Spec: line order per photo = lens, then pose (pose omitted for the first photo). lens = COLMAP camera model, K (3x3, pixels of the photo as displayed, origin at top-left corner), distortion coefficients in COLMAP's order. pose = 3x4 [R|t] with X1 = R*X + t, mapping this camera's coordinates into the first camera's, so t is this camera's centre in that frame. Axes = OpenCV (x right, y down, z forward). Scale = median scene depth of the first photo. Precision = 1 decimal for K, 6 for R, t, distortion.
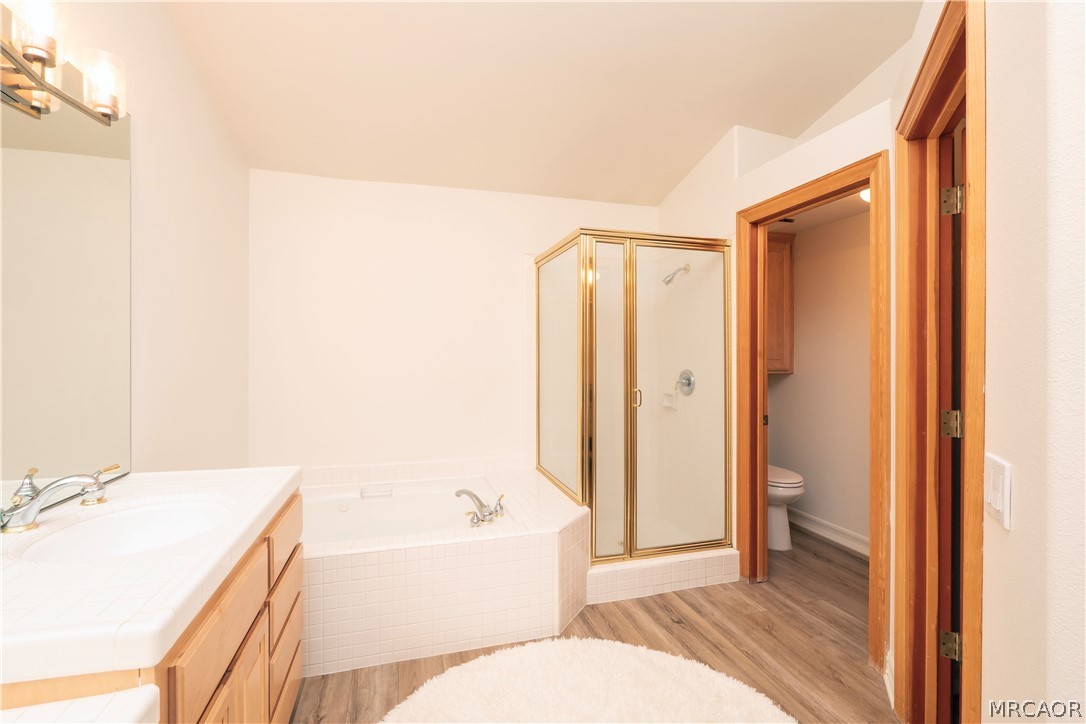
lens RADIAL K [[474.2, 0, 541.7], [0, 474.2, 358.6], [0, 0, 1]] dist [-0.002415, -0.000355]
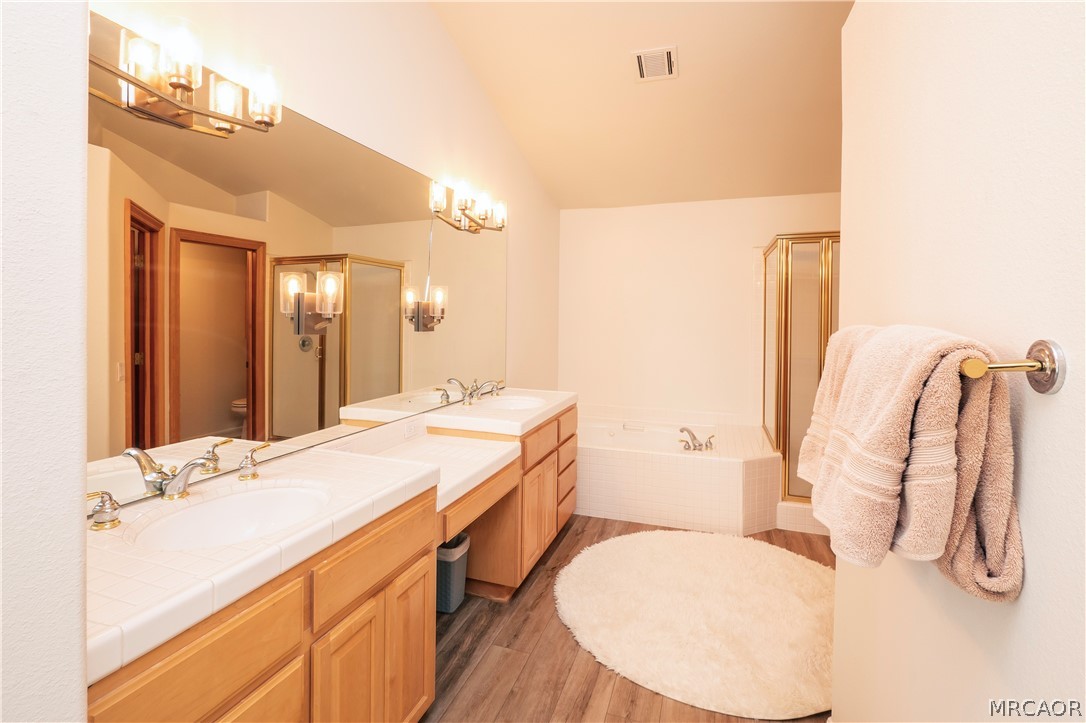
lens RADIAL K [[496.2, 0, 521.5], [0, 496.2, 343.8], [0, 0, 1]] dist [-0.004544, -0.000565]
pose [[0.796425, 0.030198, -0.603982, 0.398149], [-0.009802, 0.999266, 0.037037, -0.025683], [0.604657, -0.023577, 0.796137, -0.550276]]
